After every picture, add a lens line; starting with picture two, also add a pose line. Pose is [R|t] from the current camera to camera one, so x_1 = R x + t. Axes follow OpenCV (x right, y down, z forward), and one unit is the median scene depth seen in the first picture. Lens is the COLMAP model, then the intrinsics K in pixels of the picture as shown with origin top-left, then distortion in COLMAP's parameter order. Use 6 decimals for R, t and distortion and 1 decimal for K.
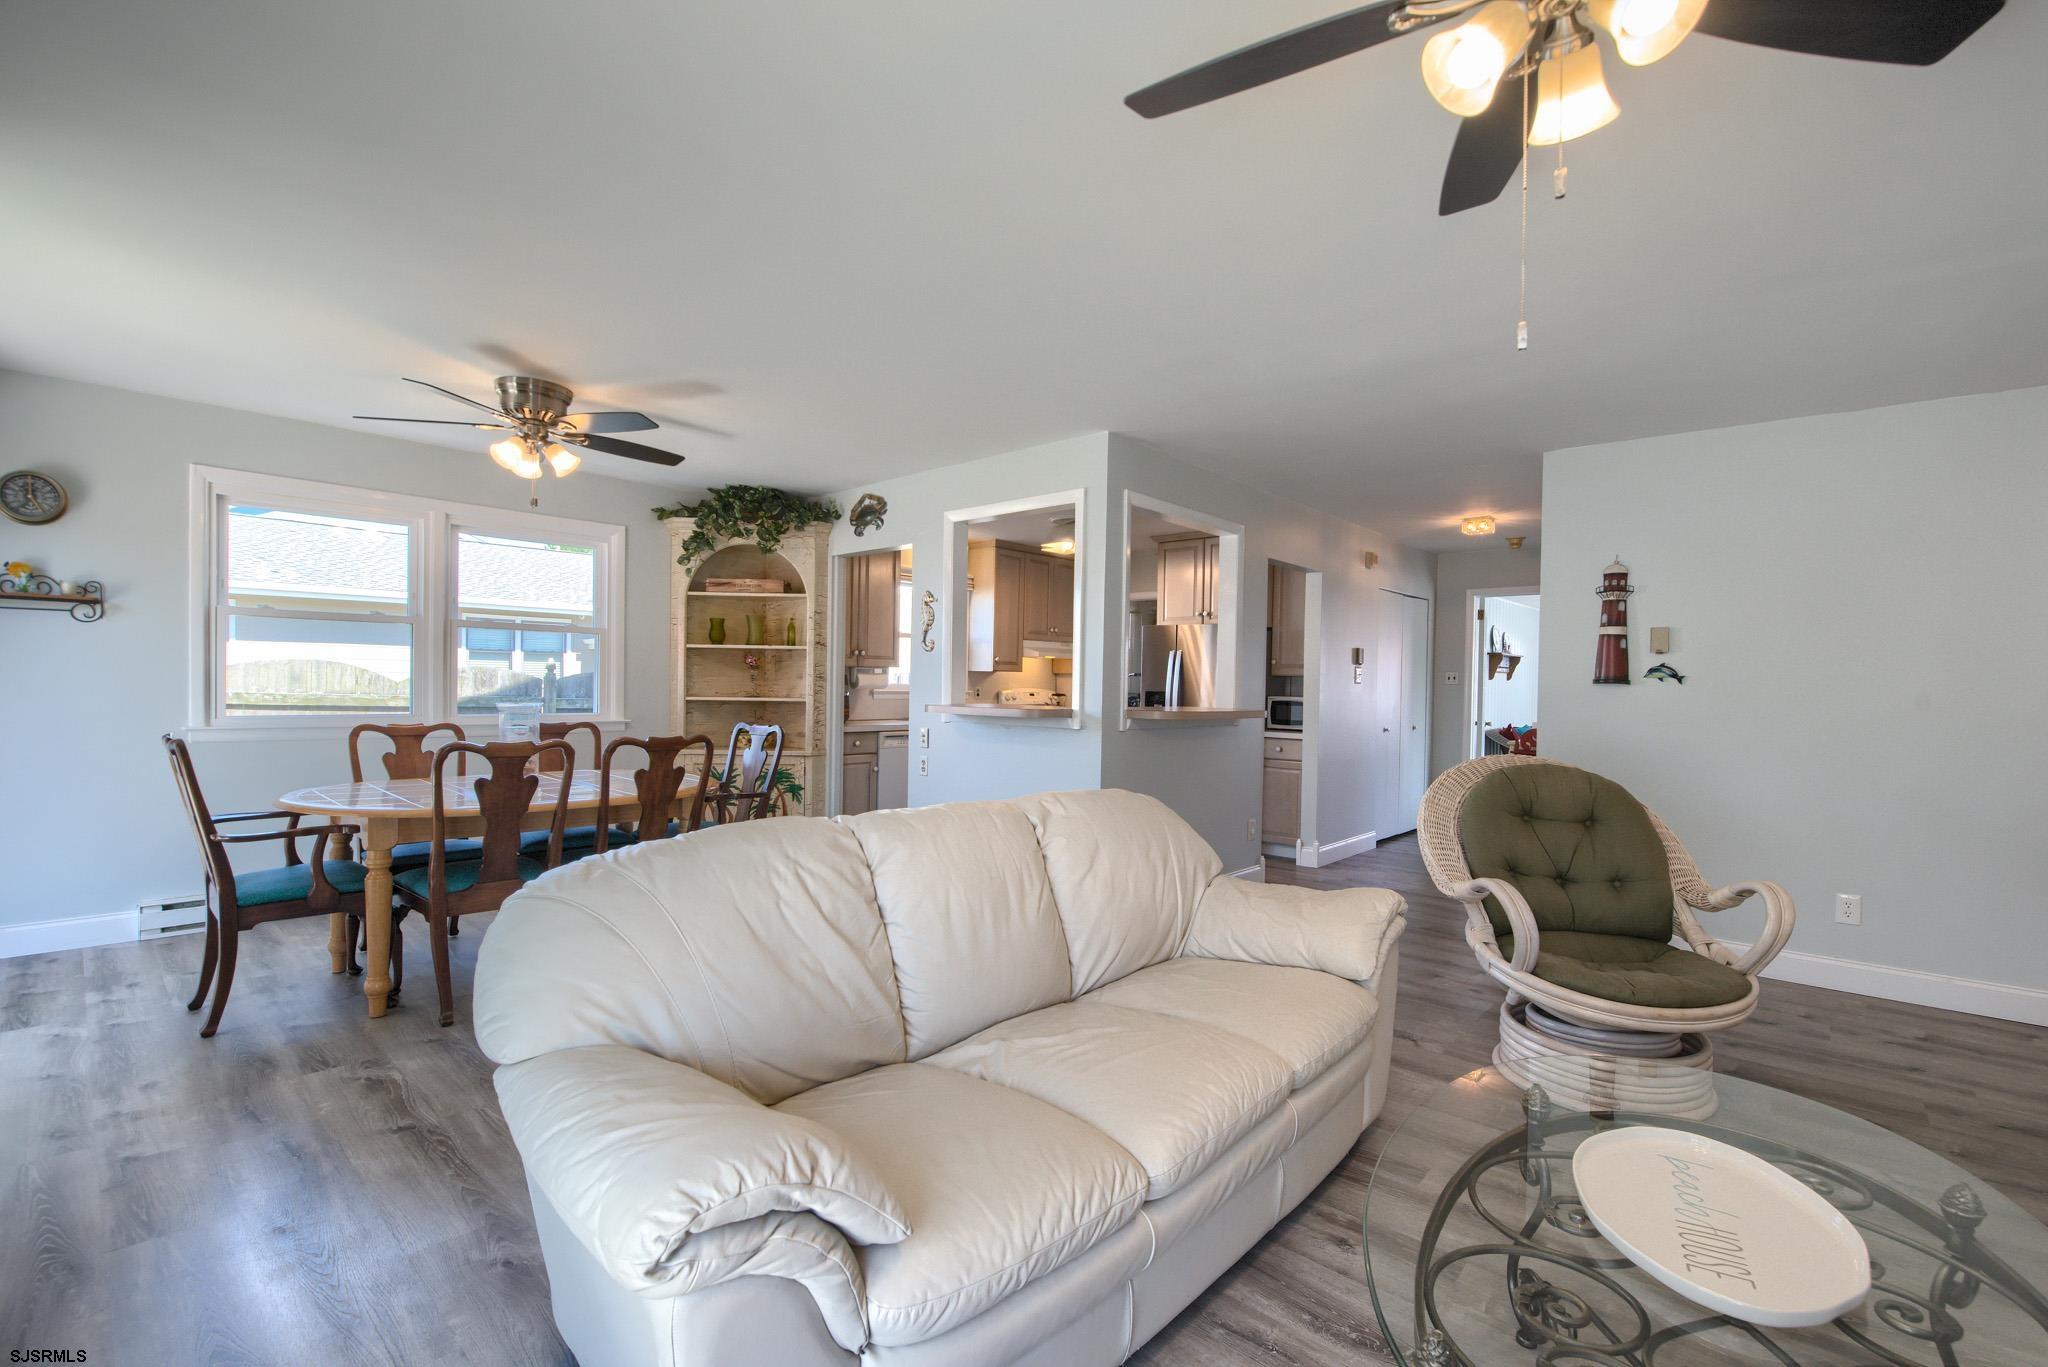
lens RADIAL K [[895.1, 0, 1023.3], [0, 895.1, 700.9], [0, 0, 1]] dist [0.000089, -0.000426]
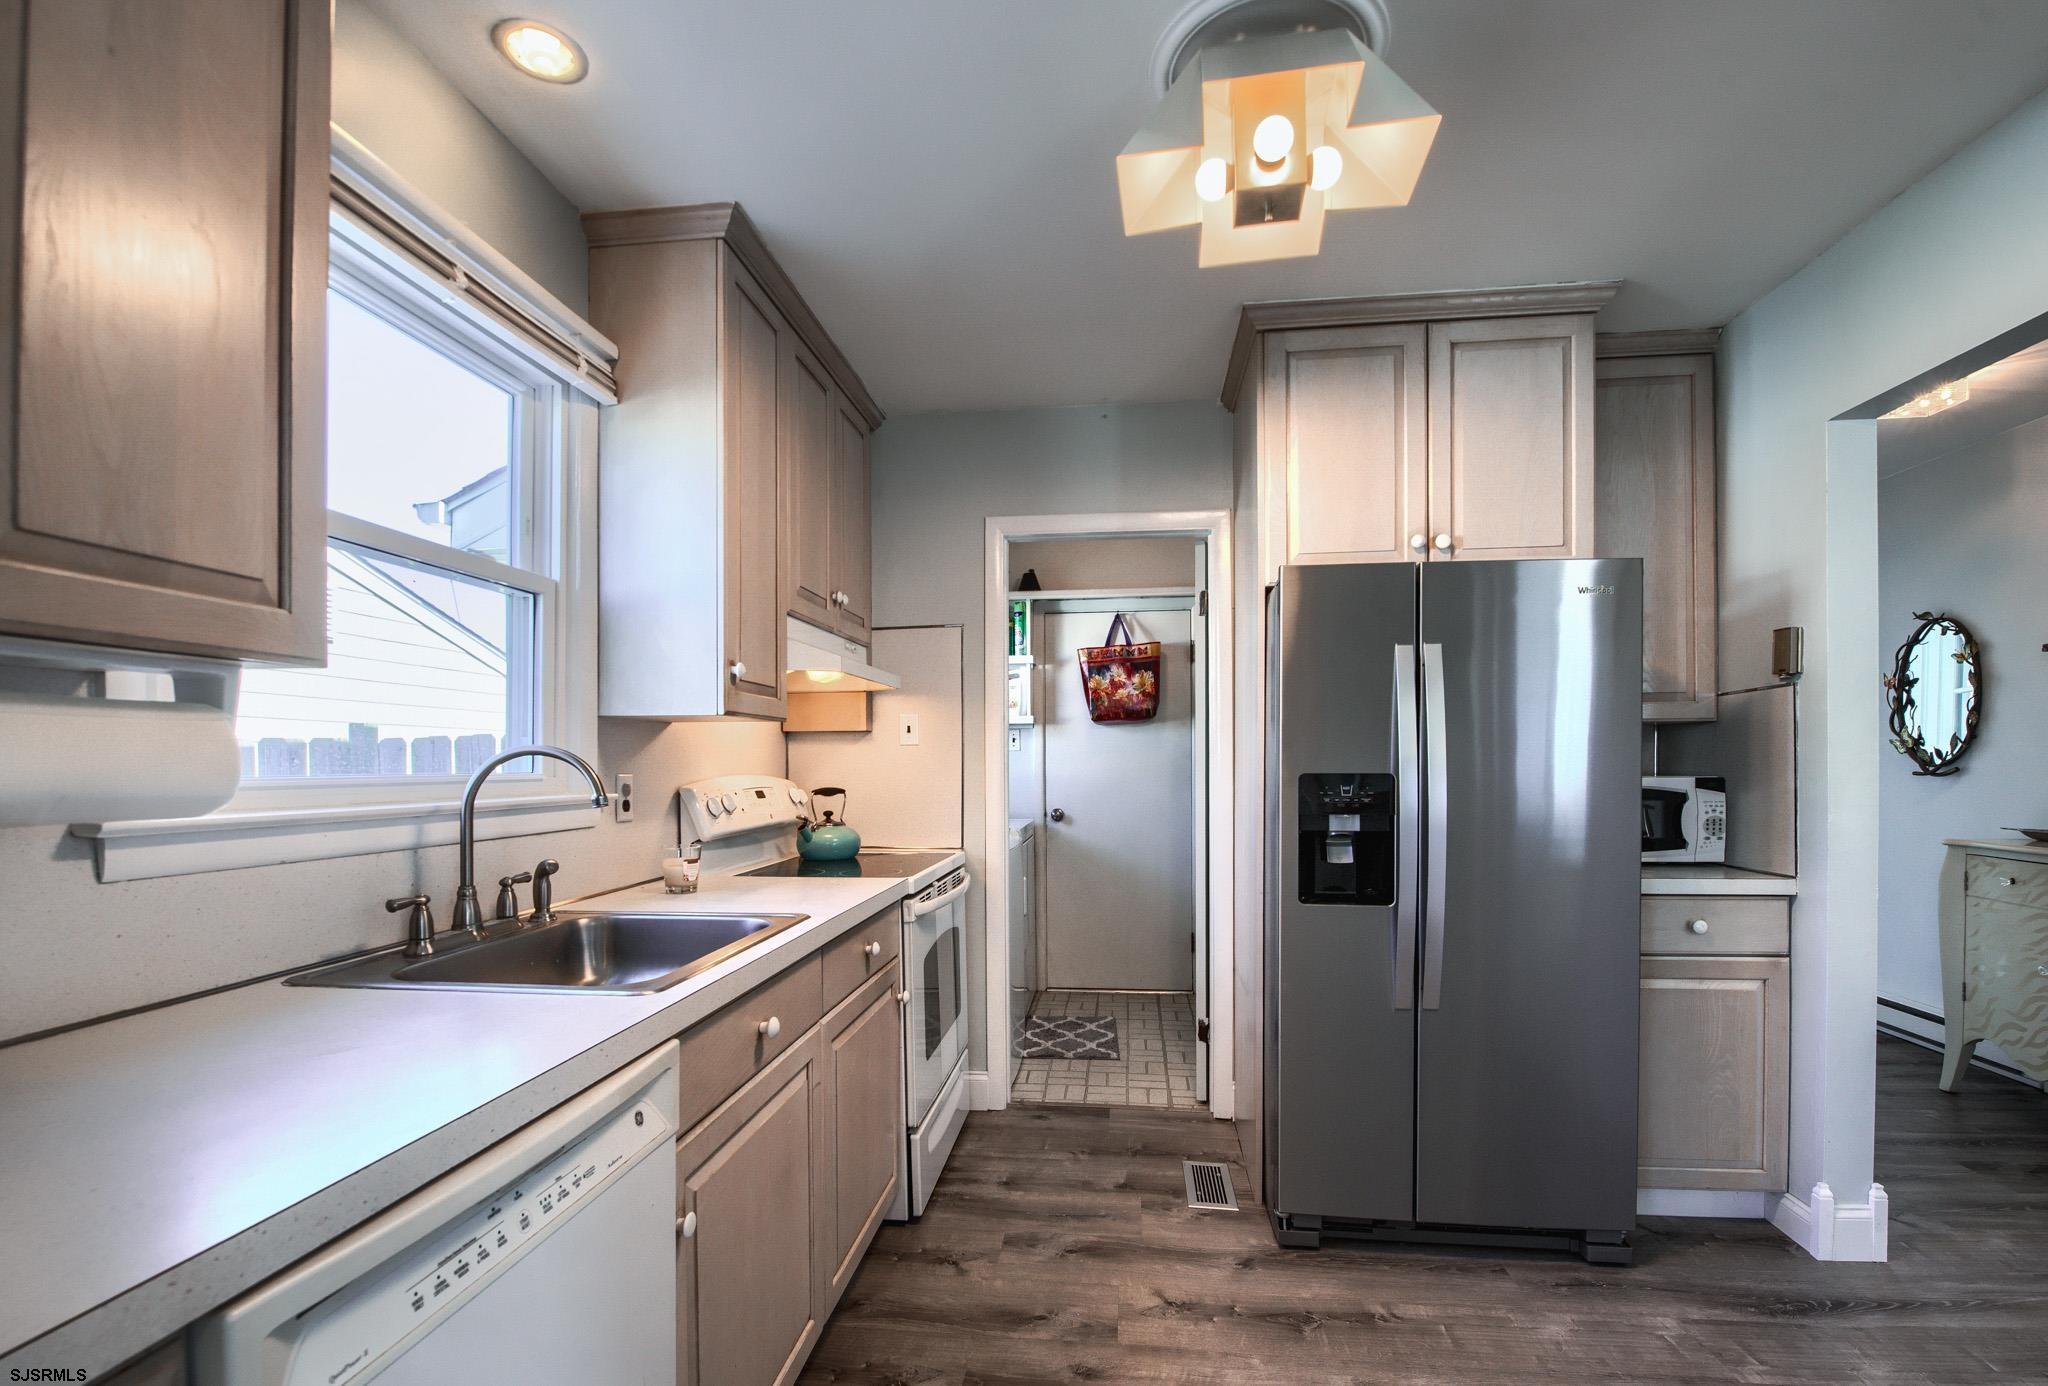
lens RADIAL K [[937.2, 0, 1024.3], [0, 937.2, 756.9], [0, 0, 1]] dist [-0.003570, -0.000531]
pose [[0.806146, -0.012638, 0.591582, -0.163945], [0.024425, 0.999630, -0.011929, -0.020651], [-0.591213, 0.024066, 0.806157, 0.958991]]
